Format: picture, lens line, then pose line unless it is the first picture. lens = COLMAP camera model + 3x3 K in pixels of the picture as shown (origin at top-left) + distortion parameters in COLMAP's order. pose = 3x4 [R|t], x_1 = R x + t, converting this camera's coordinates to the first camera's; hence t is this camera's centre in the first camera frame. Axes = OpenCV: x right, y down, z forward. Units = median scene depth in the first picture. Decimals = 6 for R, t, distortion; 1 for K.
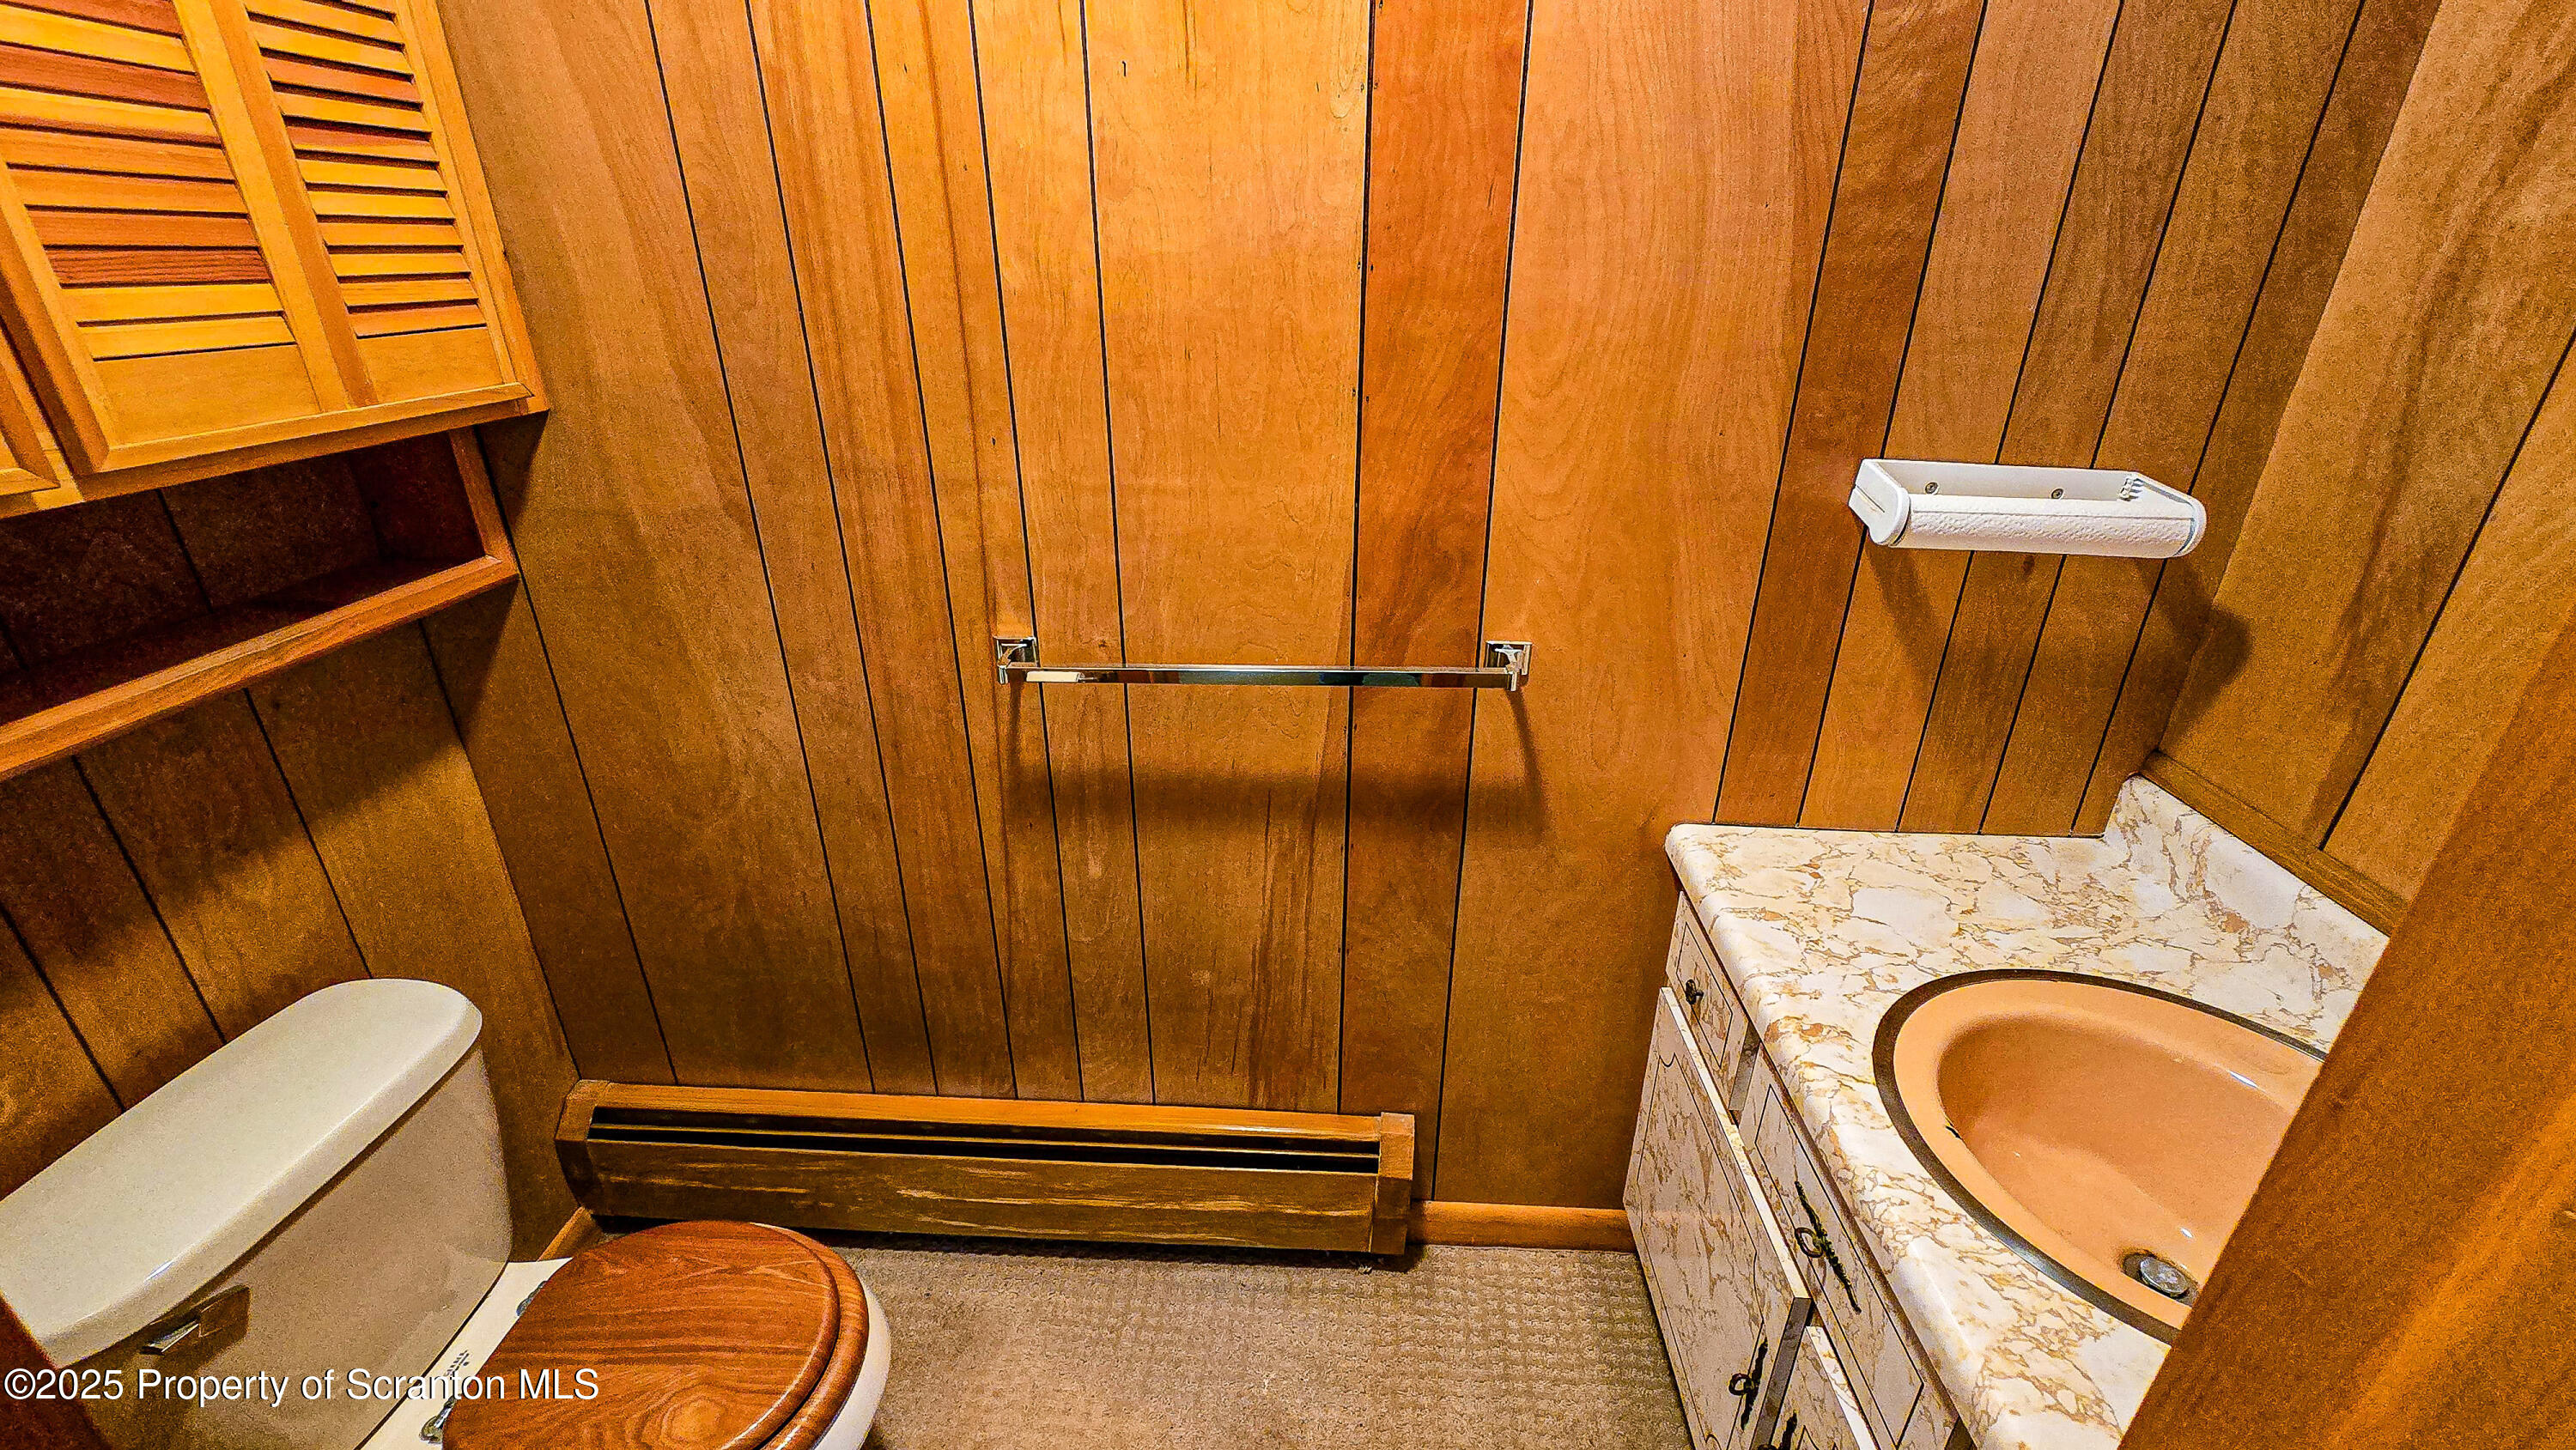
lens RADIAL K [[1062.4, 0, 1279.0], [0, 1062.4, 737.2], [0, 0, 1]] dist [-0.005005, 0.003282]
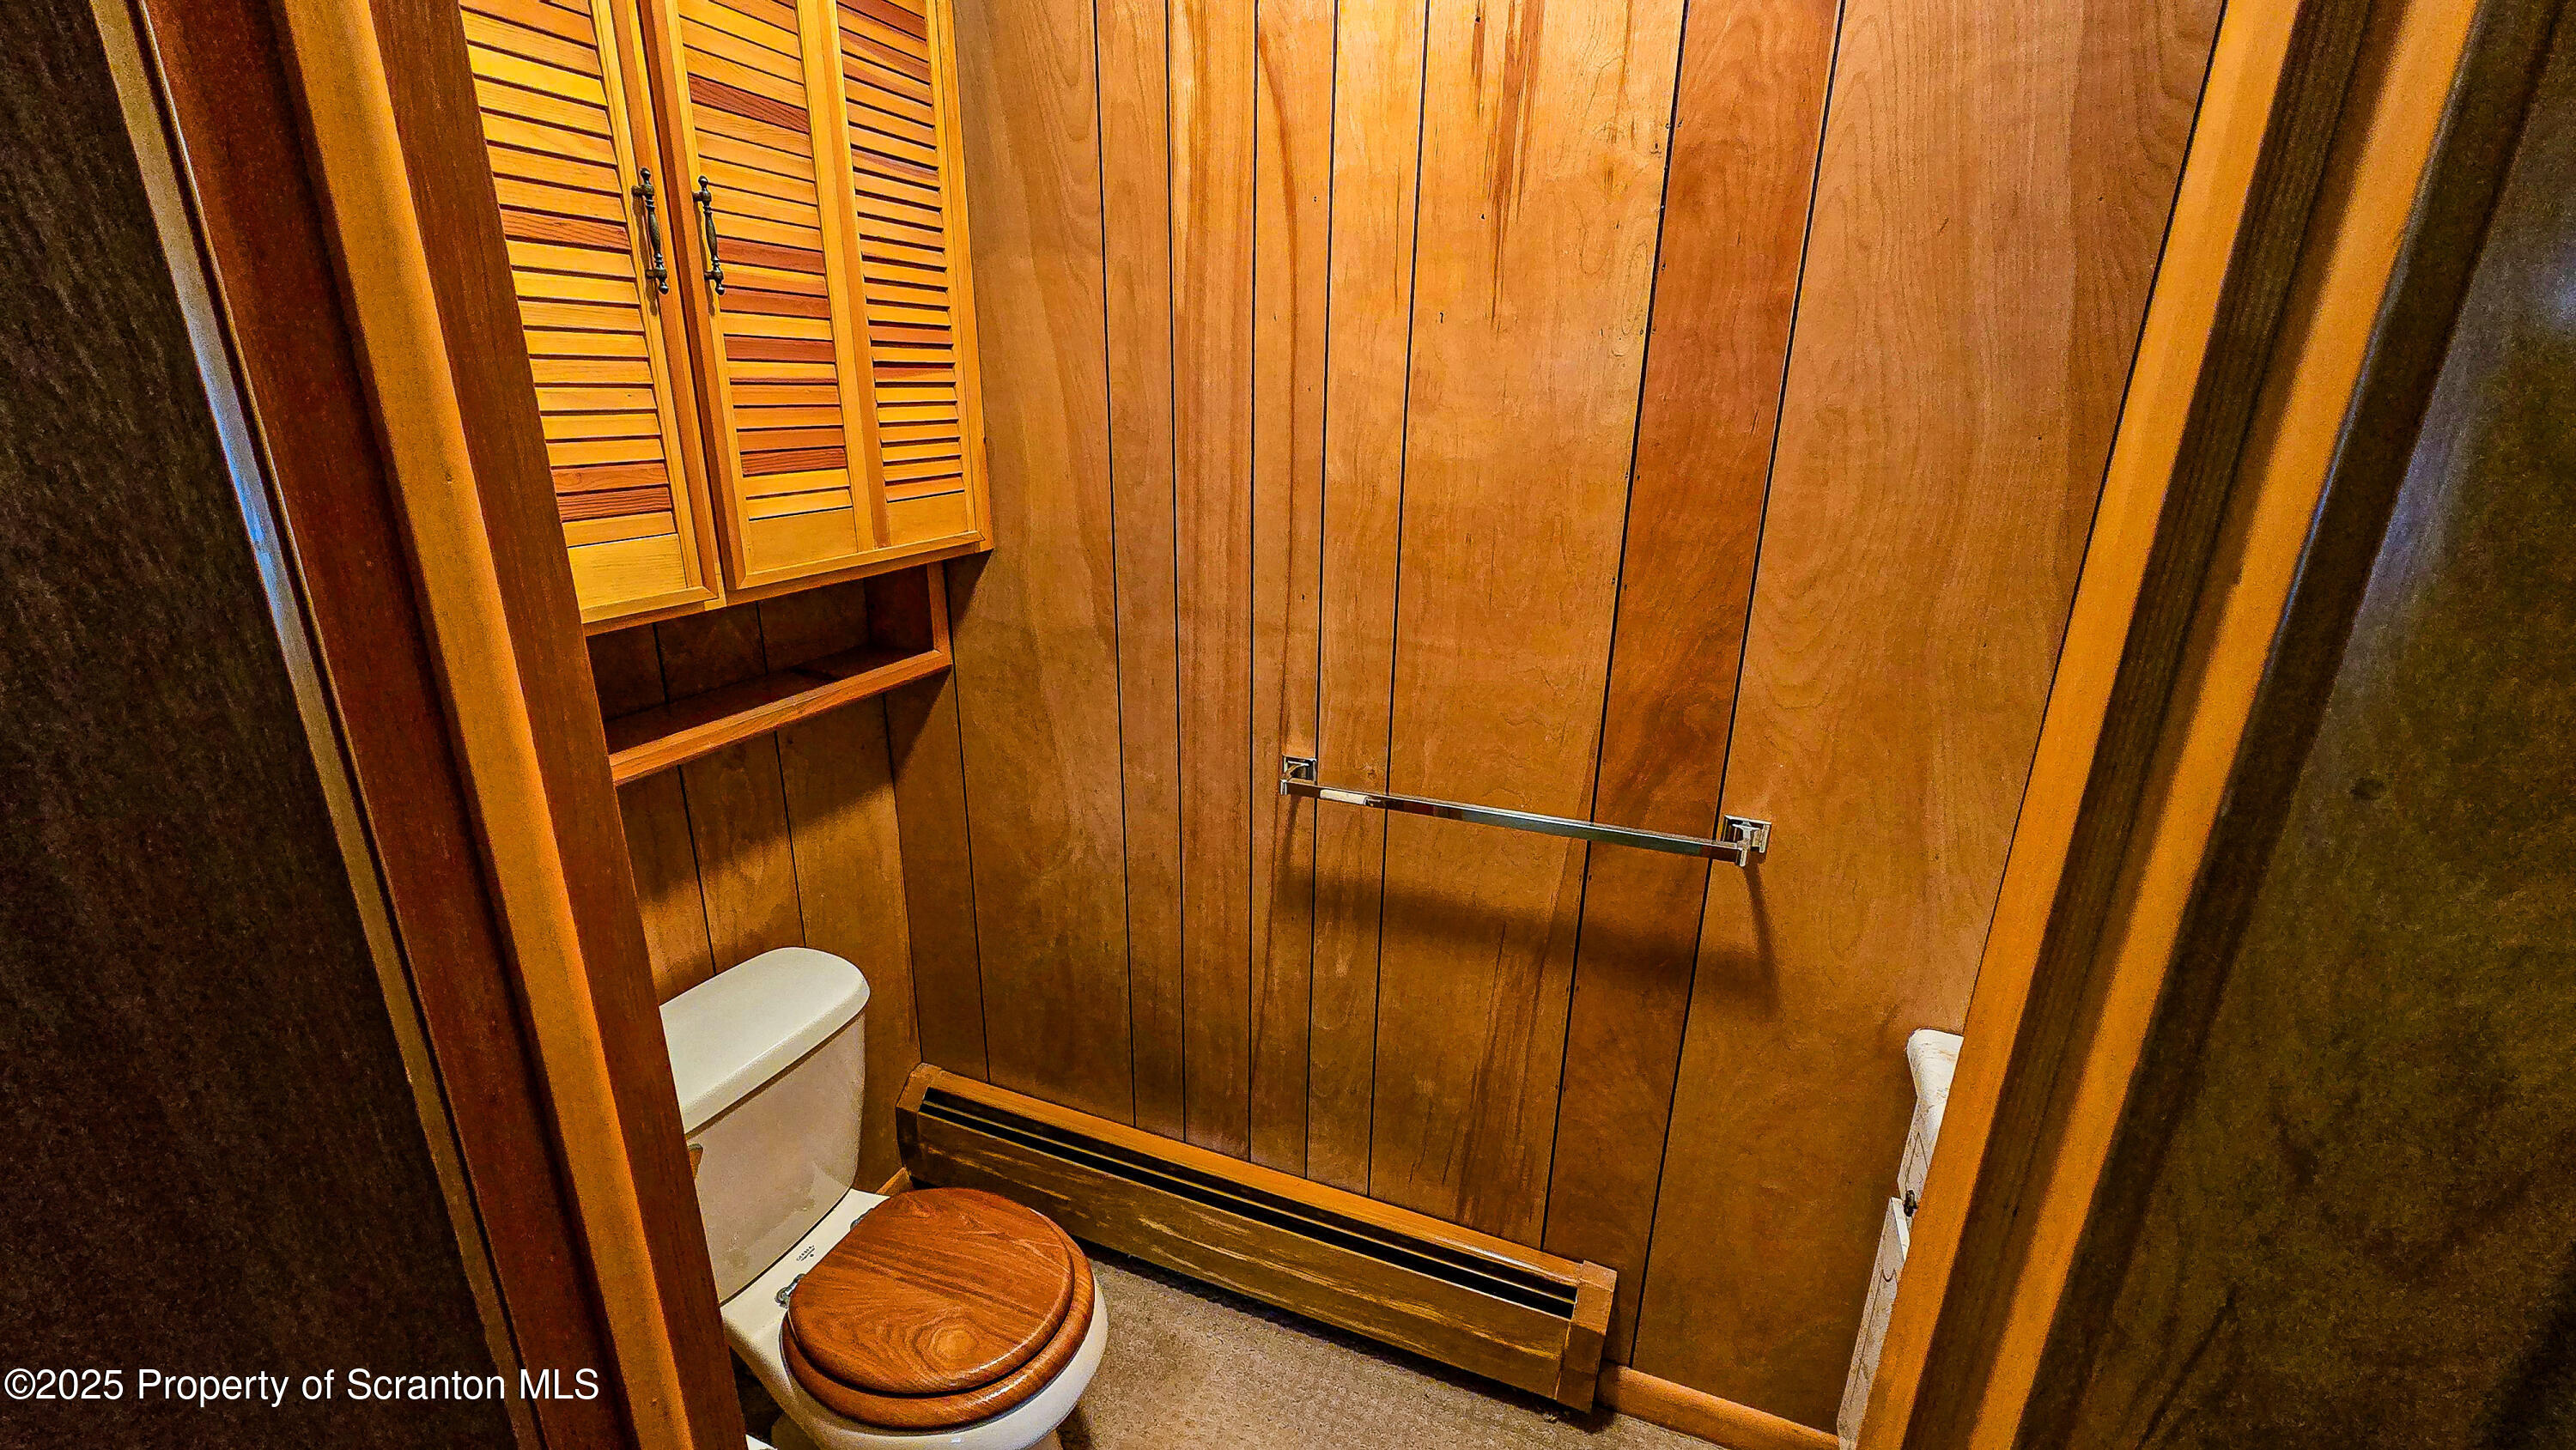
lens RADIAL K [[1062.4, 0, 1279.0], [0, 1062.4, 737.2], [0, 0, 1]] dist [-0.005005, 0.003282]
pose [[0.945826, 0.116976, -0.302870, 0.089525], [-0.149129, 0.985138, -0.085224, -0.011517], [0.288400, 0.125774, 0.949214, -0.140957]]
